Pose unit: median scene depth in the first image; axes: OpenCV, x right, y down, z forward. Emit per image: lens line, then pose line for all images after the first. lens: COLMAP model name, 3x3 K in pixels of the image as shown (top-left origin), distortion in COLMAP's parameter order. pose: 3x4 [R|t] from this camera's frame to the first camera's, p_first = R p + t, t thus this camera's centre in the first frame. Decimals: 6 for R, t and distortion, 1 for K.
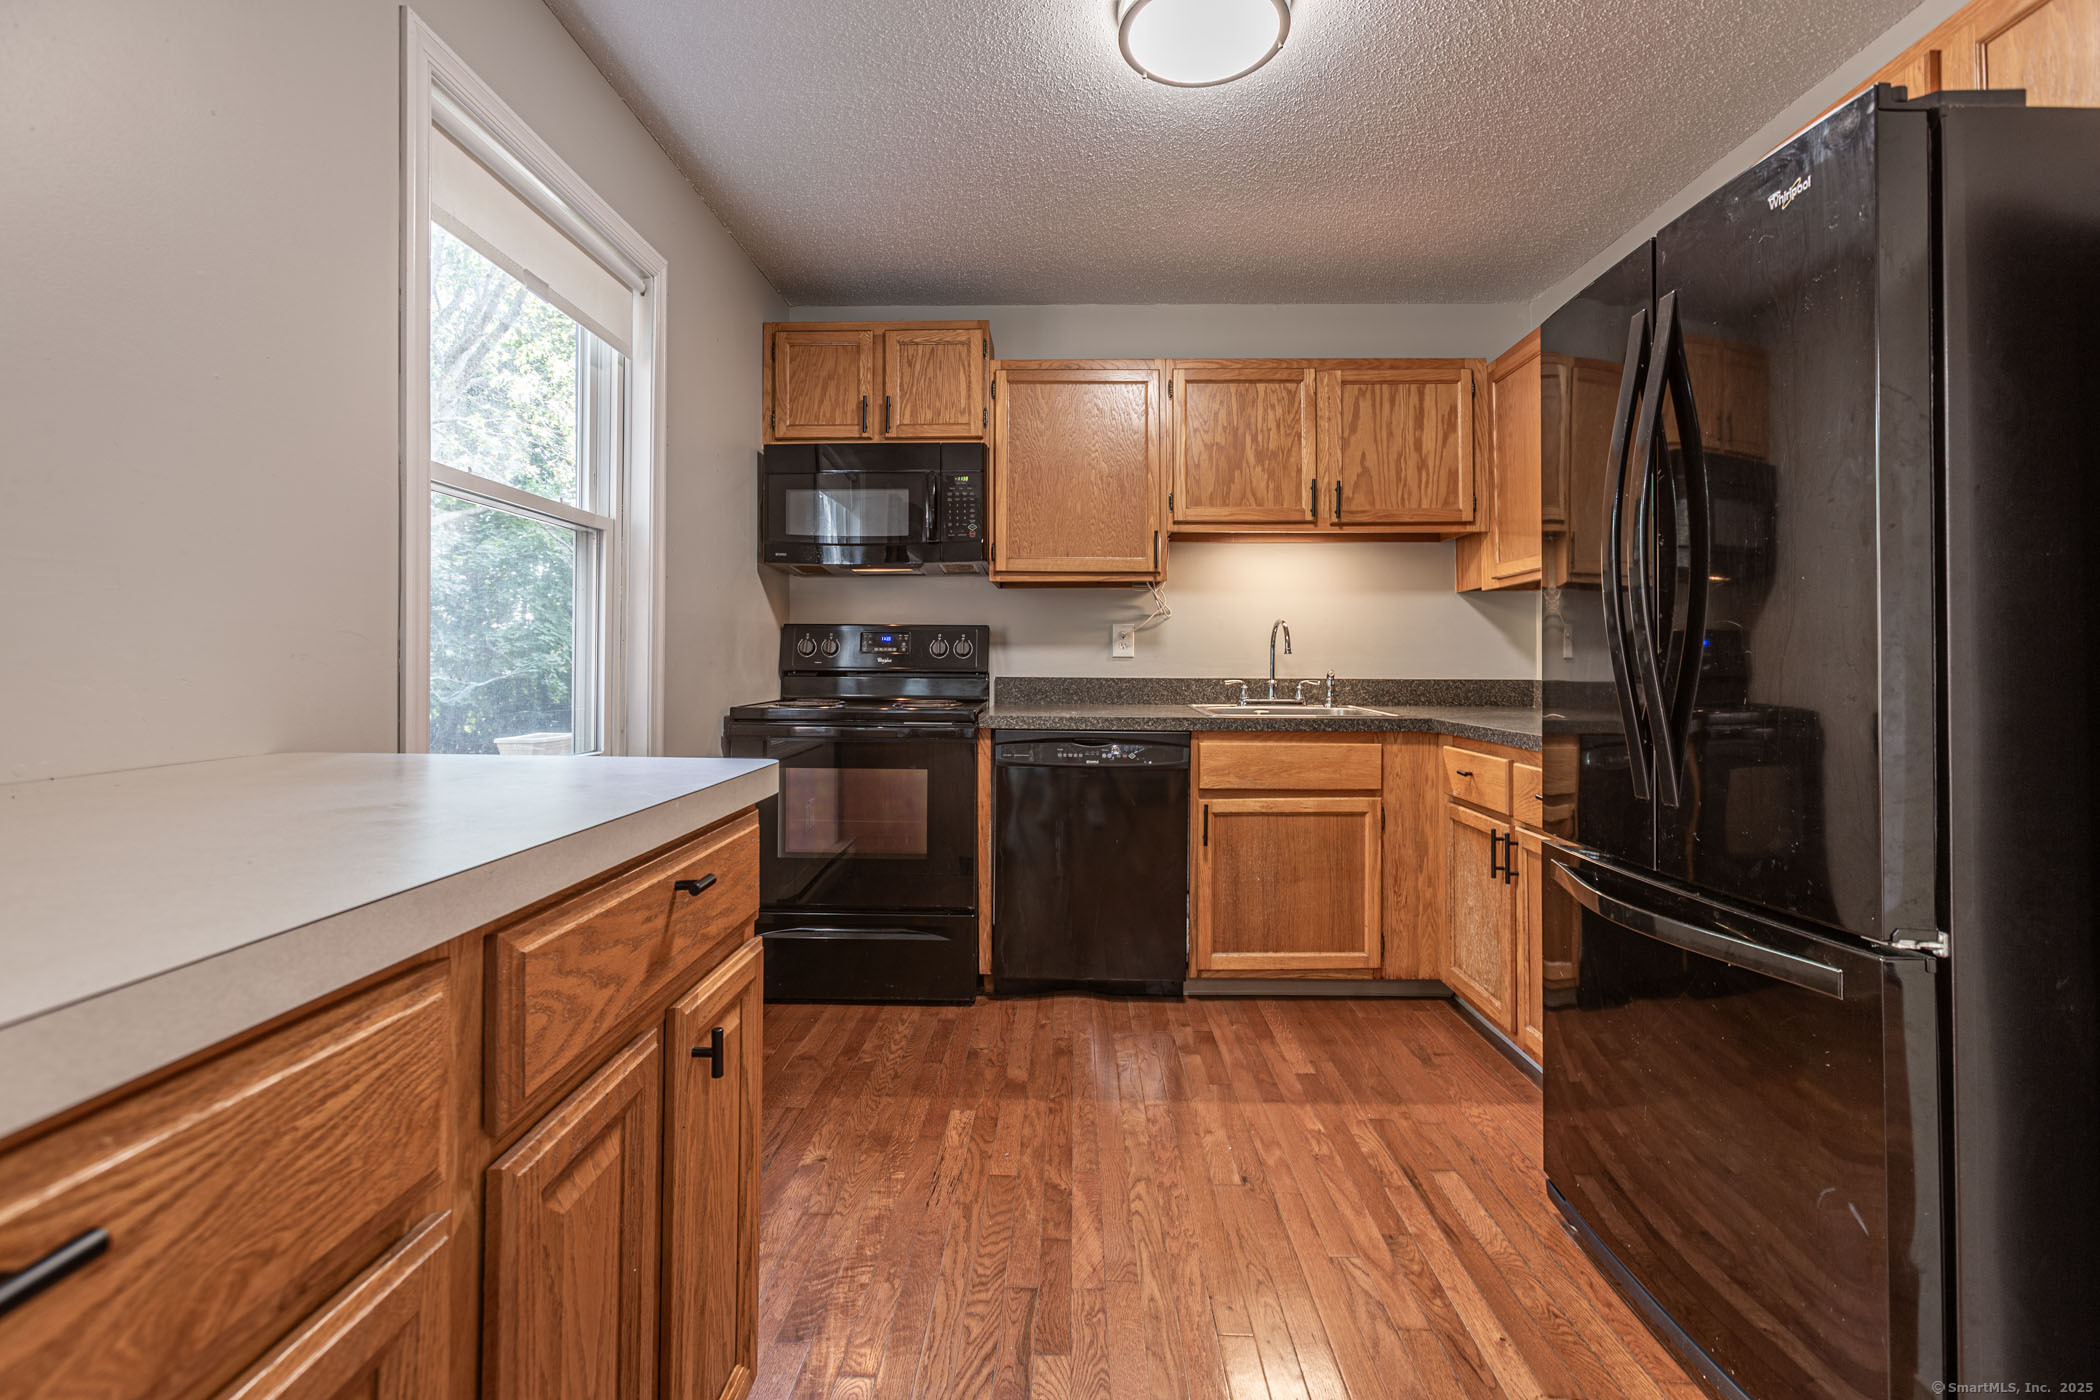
lens RADIAL K [[935.7, 0, 1057.0], [0, 935.7, 656.0], [0, 0, 1]] dist [-0.014497, 0.005625]
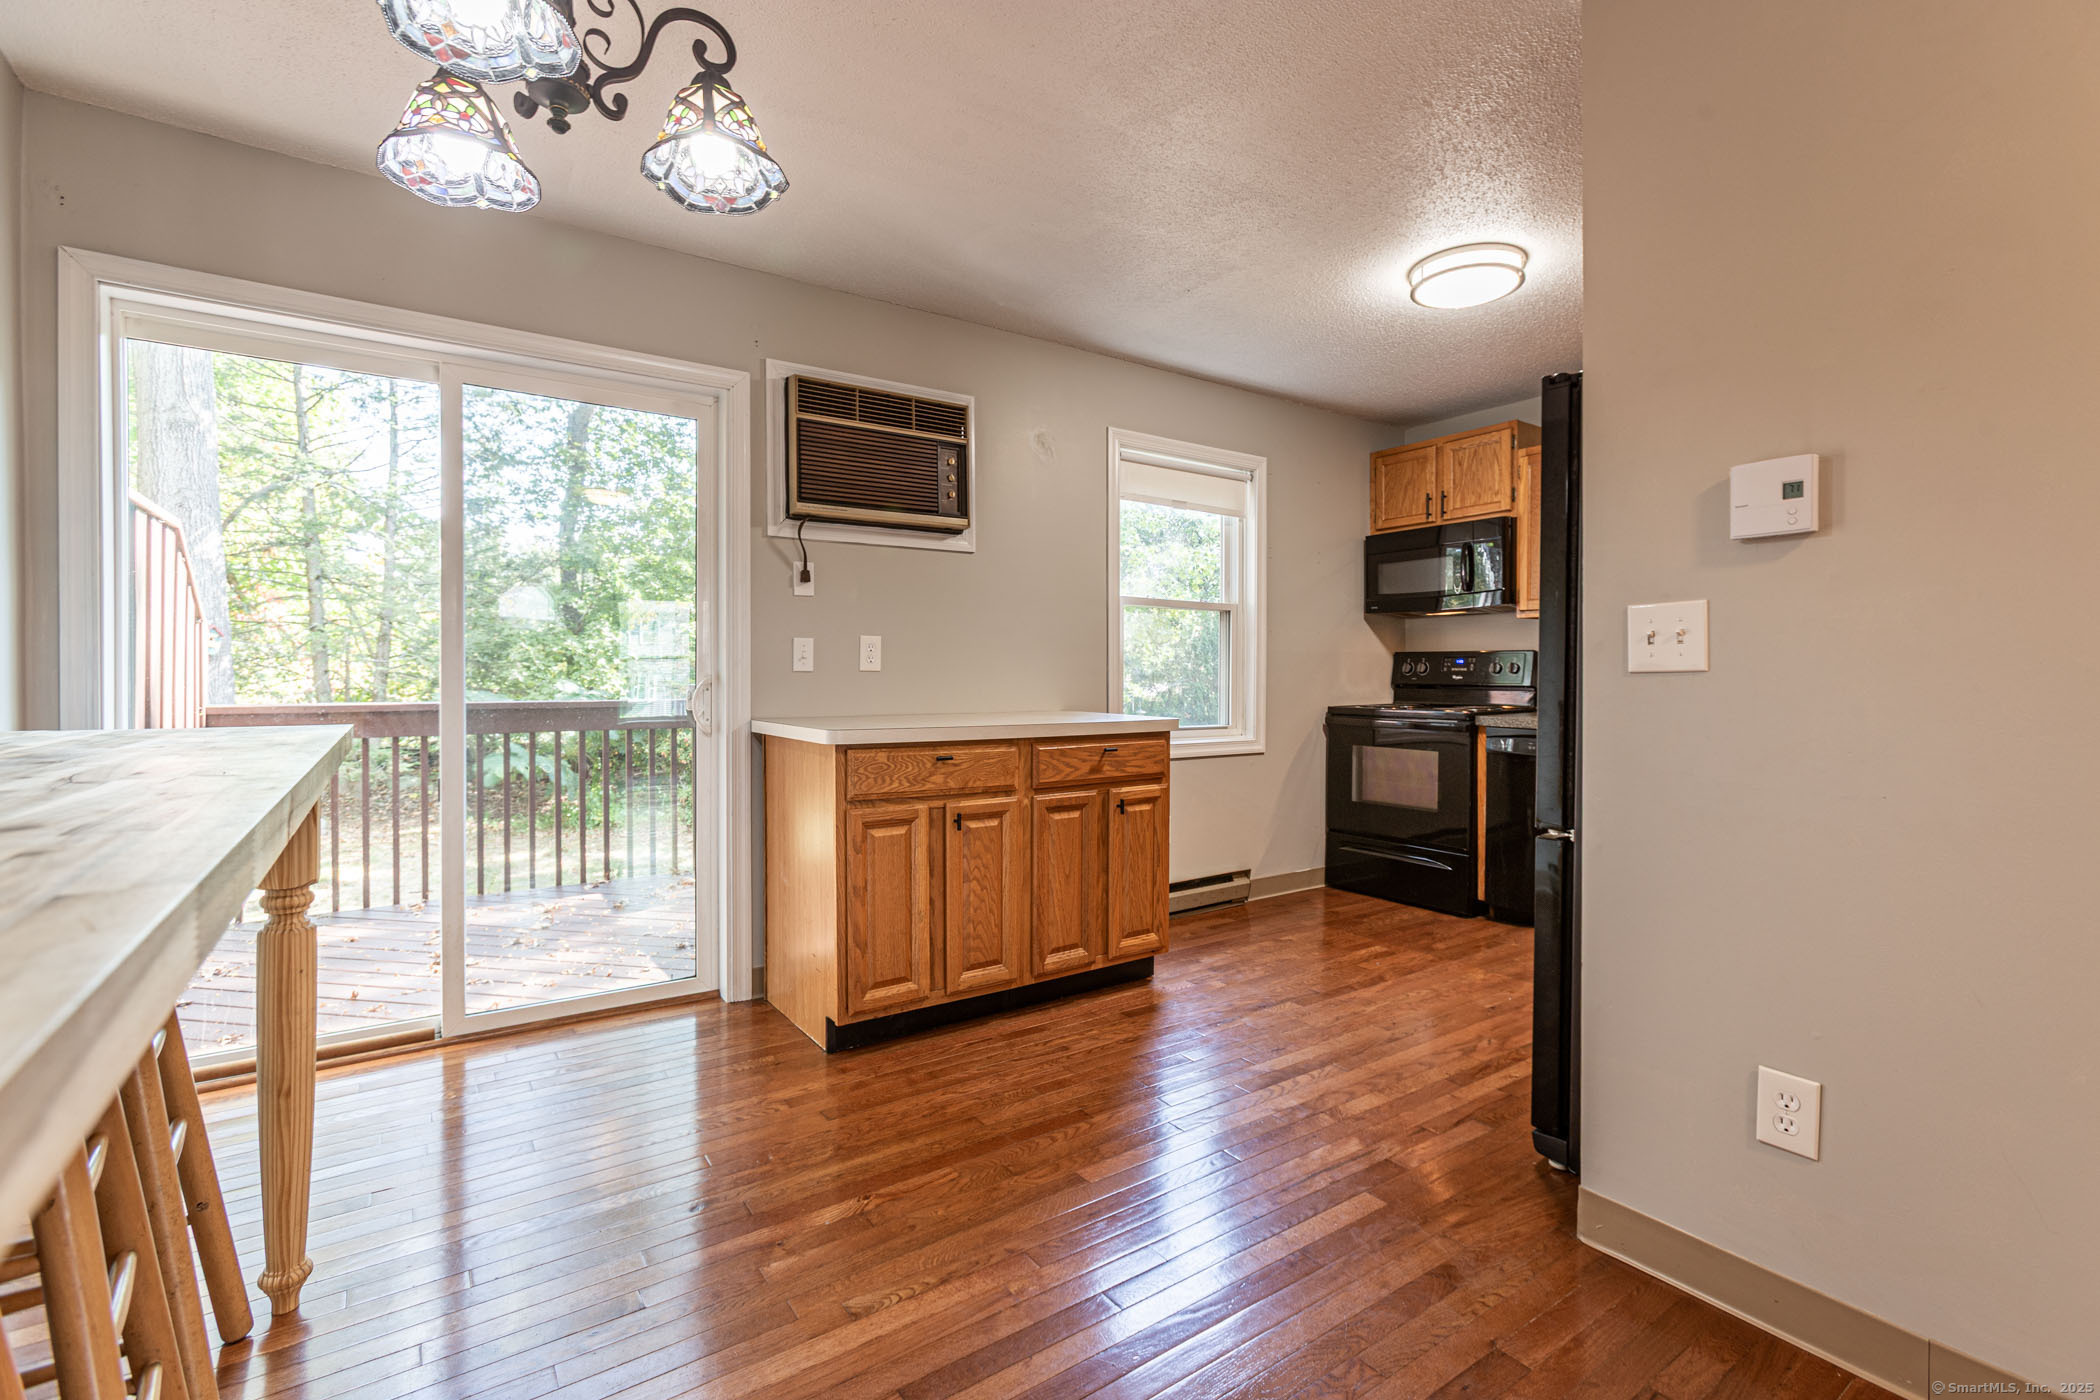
lens RADIAL K [[935.7, 0, 1049.5], [0, 935.7, 691.4], [0, 0, 1]] dist [-0.014497, 0.005625]
pose [[0.582692, 0.011693, -0.812609, 0.642848], [0.009077, 0.999740, 0.020895, -0.009709], [0.812643, -0.019552, 0.582434, -0.322905]]
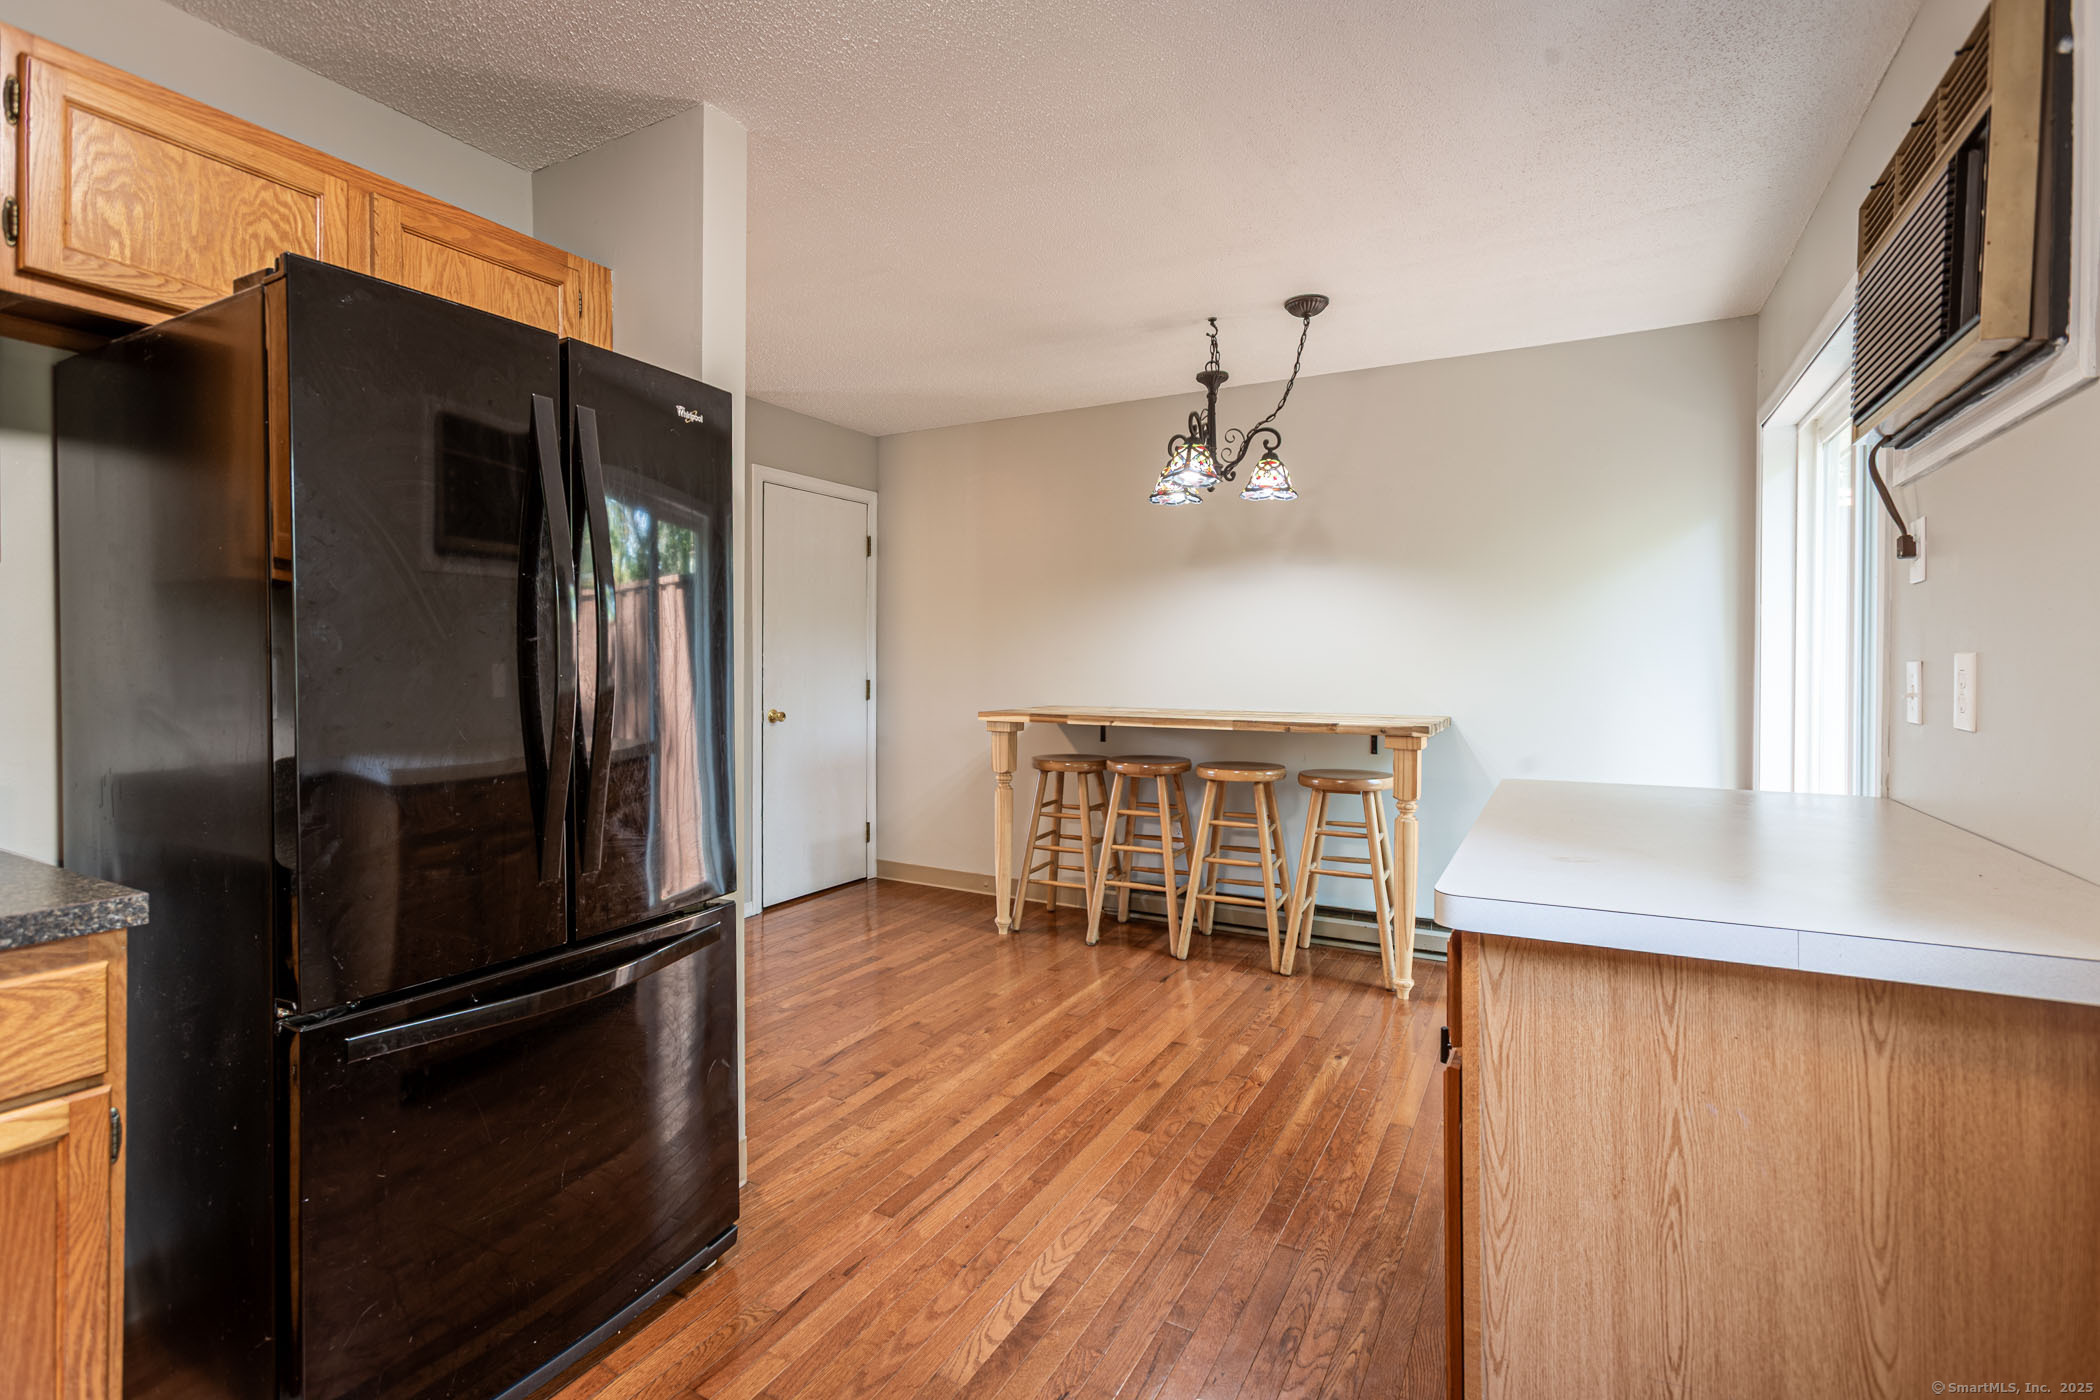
lens RADIAL K [[935.7, 0, 1034.3], [0, 935.7, 685.1], [0, 0, 1]] dist [-0.014497, 0.005625]
pose [[-0.877476, -0.009556, 0.479525, -0.151470], [-0.005738, 0.999939, 0.009427, -0.036849], [-0.479586, 0.005520, -0.877478, 0.779485]]
